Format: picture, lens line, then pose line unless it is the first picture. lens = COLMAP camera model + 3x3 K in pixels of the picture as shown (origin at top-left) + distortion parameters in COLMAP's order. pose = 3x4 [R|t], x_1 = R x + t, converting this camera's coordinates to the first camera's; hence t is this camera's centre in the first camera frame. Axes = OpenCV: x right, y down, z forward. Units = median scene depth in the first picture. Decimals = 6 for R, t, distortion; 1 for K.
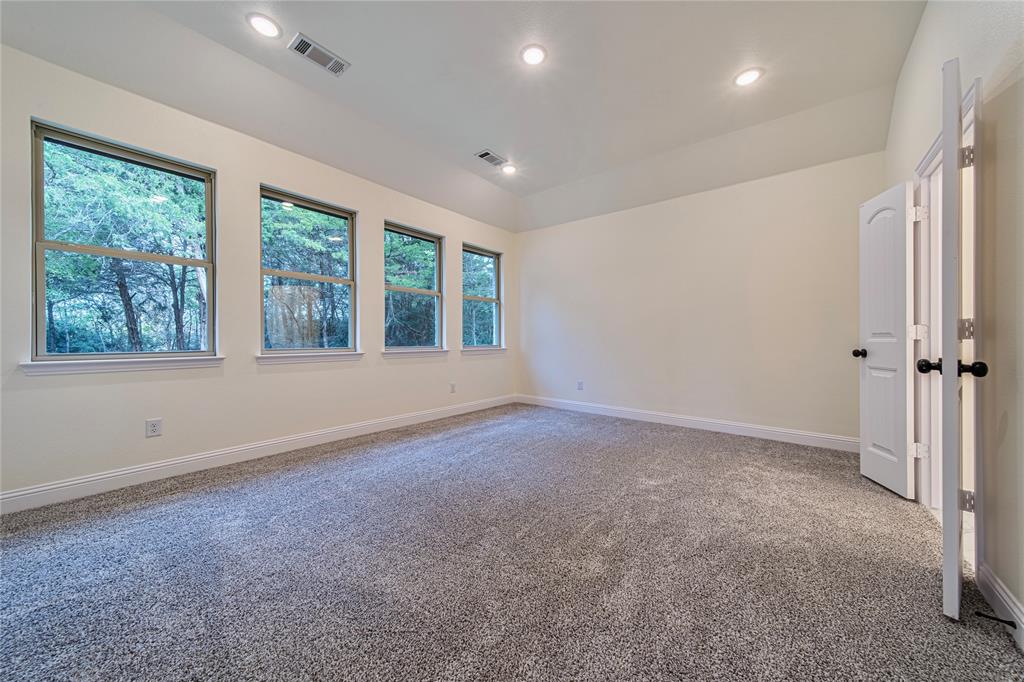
lens RADIAL K [[356.2, 0, 511.0], [0, 356.2, 342.2], [0, 0, 1]] dist [0.006371, 0.000035]
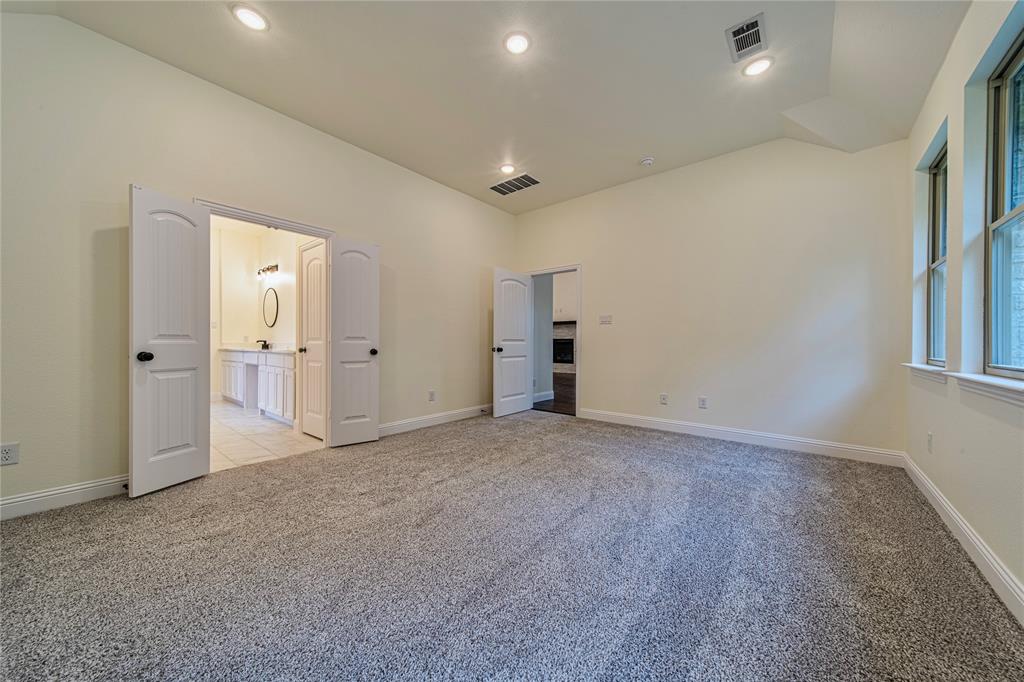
lens RADIAL K [[360.3, 0, 509.0], [0, 360.3, 341.9], [0, 0, 1]] dist [0.007447, -0.000071]
pose [[-0.999982, -0.003241, 0.005092, 0.074849], [-0.003183, 0.999932, 0.011232, -0.019253], [-0.005128, 0.011216, -0.999924, 1.922797]]
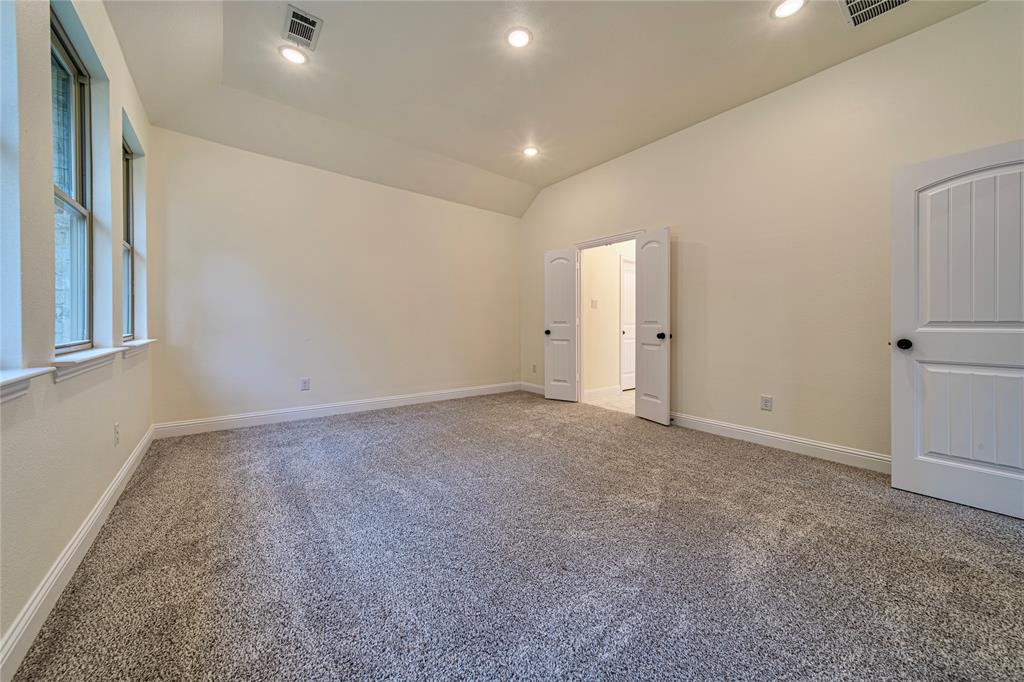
lens RADIAL K [[363.8, 0, 511.4], [0, 363.8, 328.4], [0, 0, 1]] dist [0.006206, -0.000173]
pose [[0.214431, -0.006591, 0.976717, -0.900147], [0.002814, 0.999977, 0.006130, -0.001487], [-0.976735, 0.001434, 0.214444, 0.795857]]
